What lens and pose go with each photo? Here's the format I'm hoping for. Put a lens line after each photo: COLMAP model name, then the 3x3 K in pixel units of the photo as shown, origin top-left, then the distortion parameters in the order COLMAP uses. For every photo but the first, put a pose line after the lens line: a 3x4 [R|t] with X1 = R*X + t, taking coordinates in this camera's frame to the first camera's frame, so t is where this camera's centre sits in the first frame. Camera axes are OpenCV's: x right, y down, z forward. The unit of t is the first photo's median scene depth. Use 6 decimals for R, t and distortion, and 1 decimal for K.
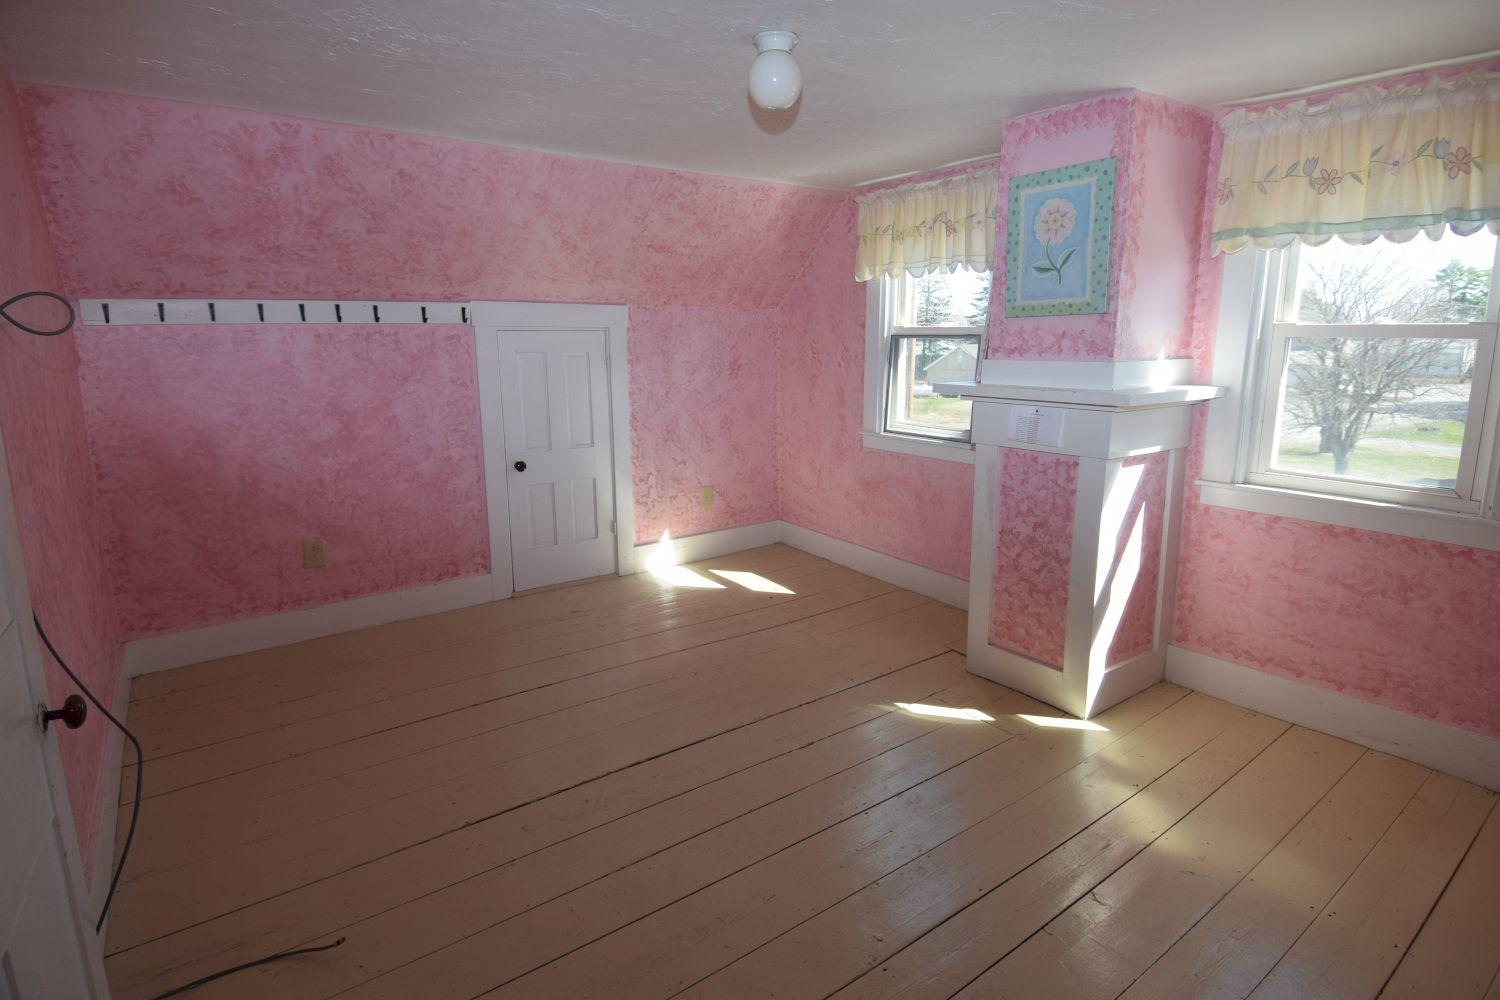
lens RADIAL K [[778.3, 0, 755.8], [0, 778.3, 494.4], [0, 0, 1]] dist [0.054446, -0.055385]
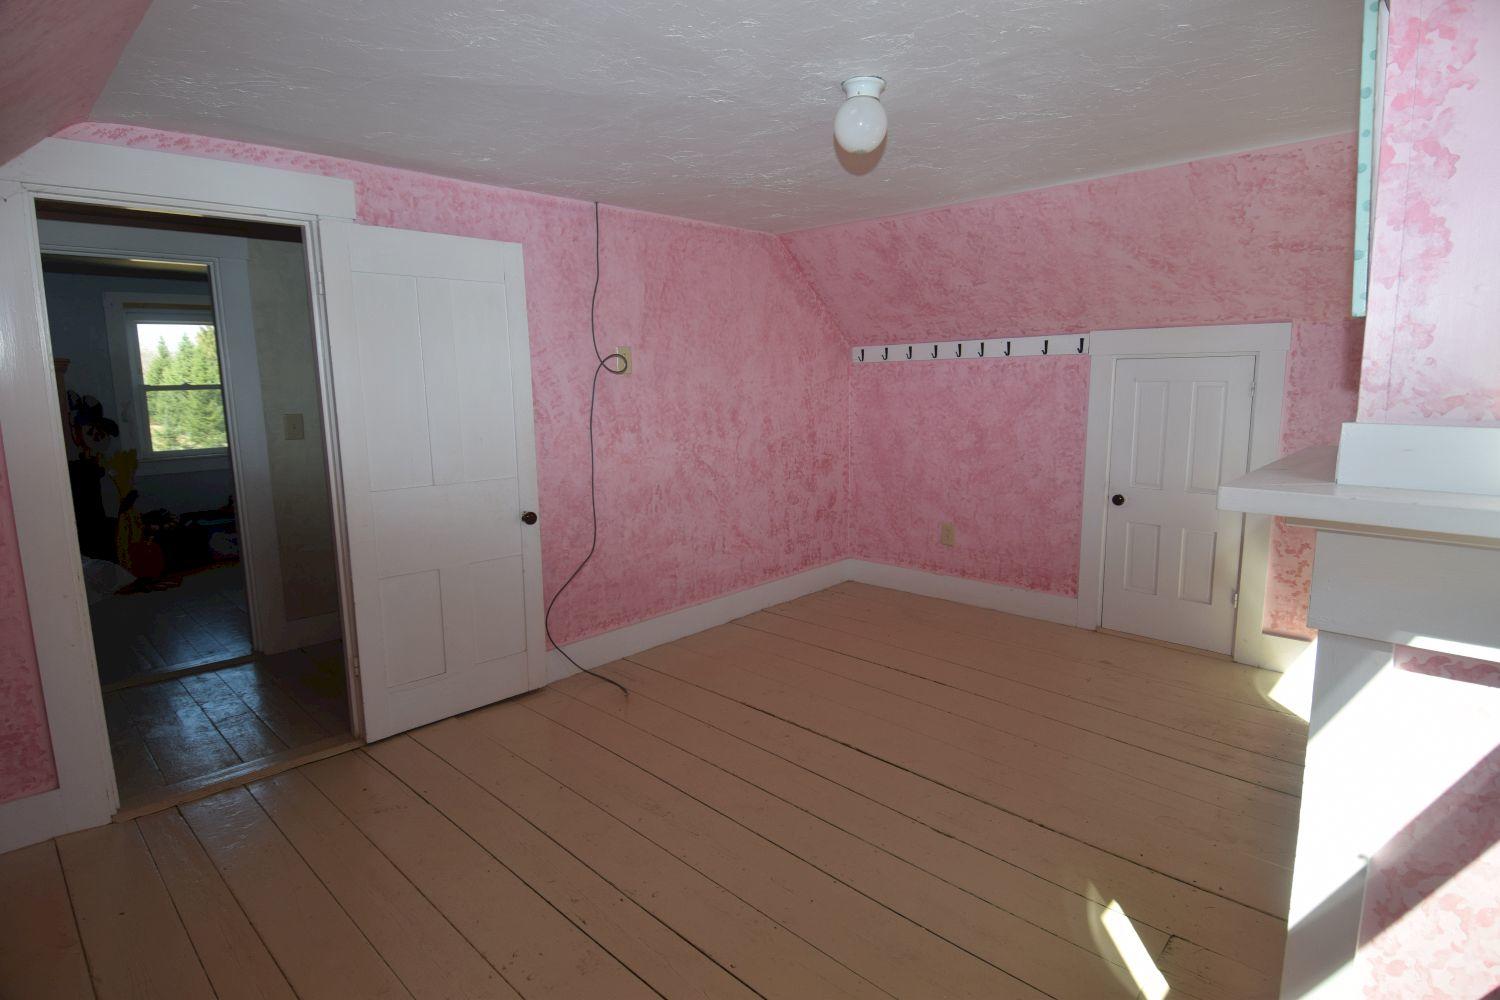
lens RADIAL K [[778.3, 0, 755.8], [0, 778.3, 494.4], [0, 0, 1]] dist [0.054446, -0.055385]
pose [[0.170729, 0.153838, -0.973235, 0.619953], [-0.181333, 0.975771, 0.122429, -0.088604], [0.968489, 0.155577, 0.194488, 0.426301]]
